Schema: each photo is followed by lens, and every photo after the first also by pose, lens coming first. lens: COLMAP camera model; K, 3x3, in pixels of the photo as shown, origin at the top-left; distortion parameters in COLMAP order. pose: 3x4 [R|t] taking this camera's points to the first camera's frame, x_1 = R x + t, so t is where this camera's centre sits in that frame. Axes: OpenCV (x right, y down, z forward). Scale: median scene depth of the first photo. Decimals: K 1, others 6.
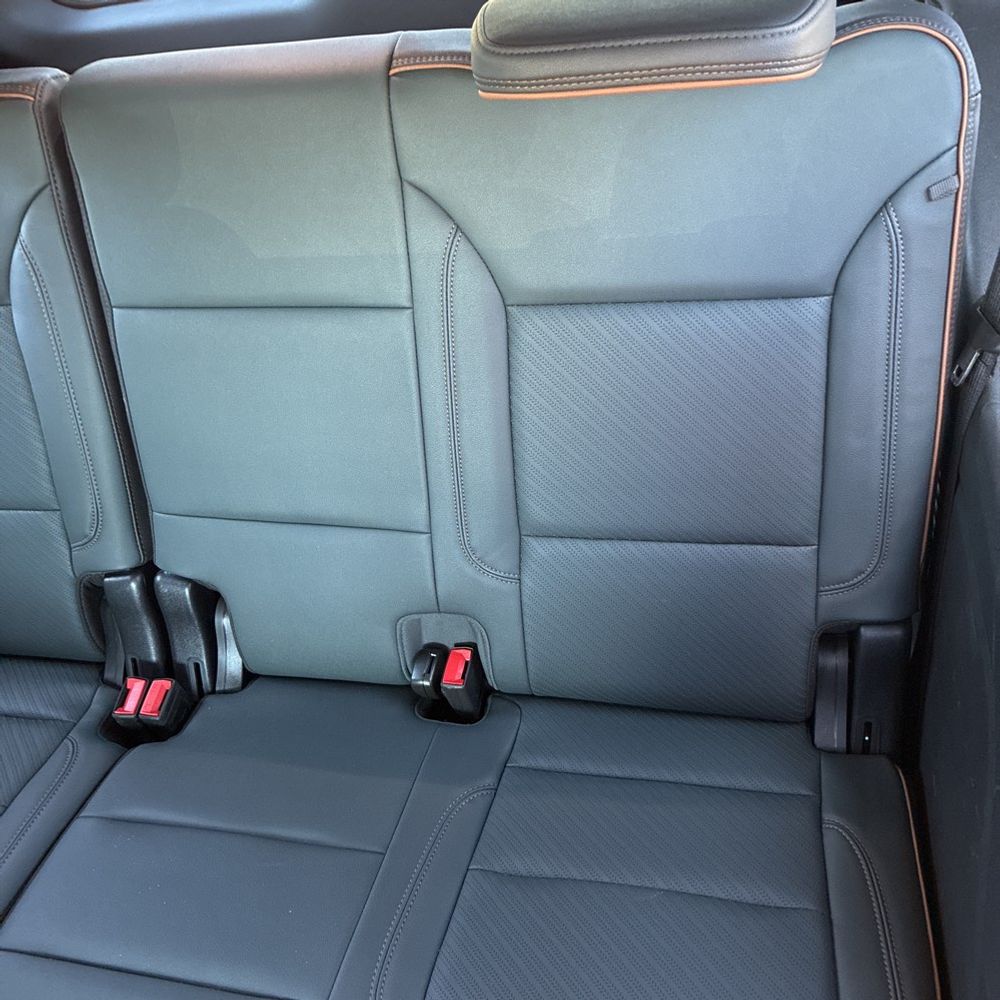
lens RADIAL K [[1013.8, 0, 498.1], [0, 1013.8, 498.8], [0, 0, 1]] dist [0.021546, 0.000000]
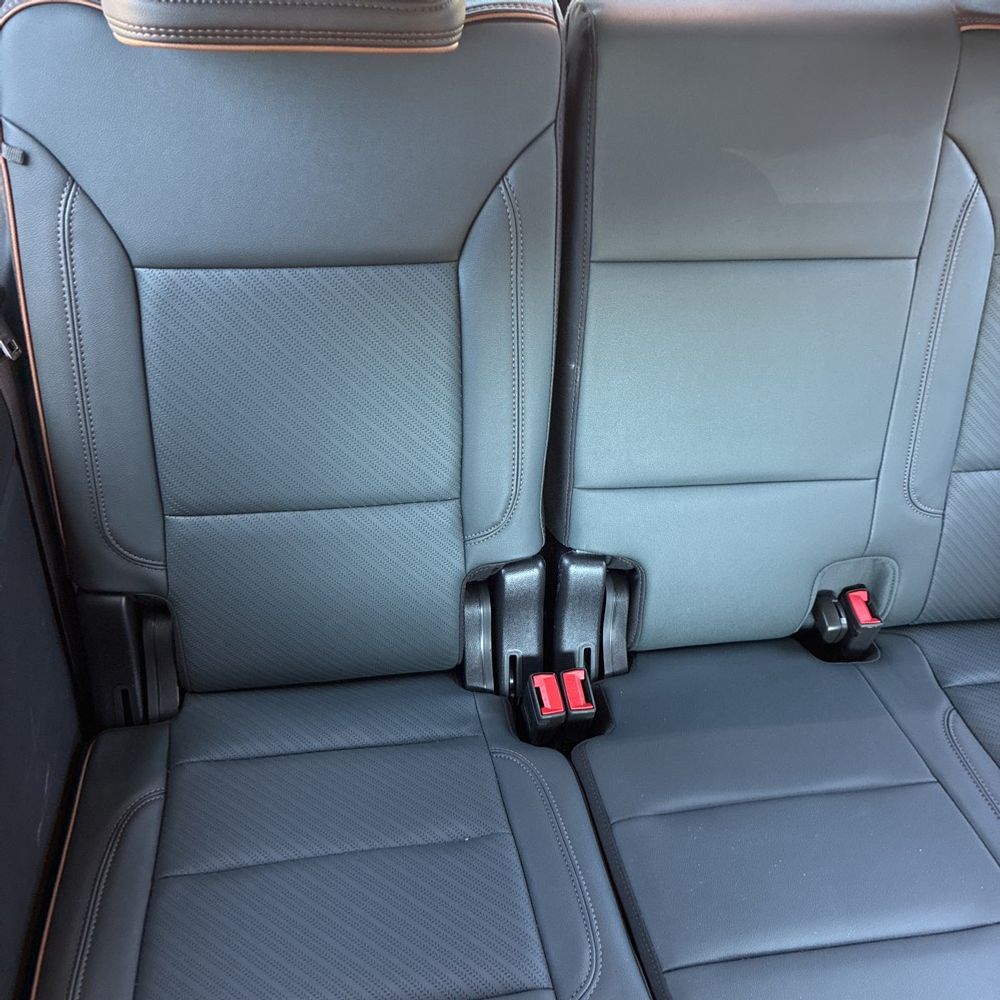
lens RADIAL K [[1013.8, 0, 480.1], [0, 1013.8, 481.5], [0, 0, 1]] dist [0.021546, 0.000000]
pose [[0.898360, -0.096996, 0.428418, -0.720712], [0.090803, 0.995256, 0.034925, -0.029348], [-0.429773, 0.007526, 0.902906, 0.192850]]
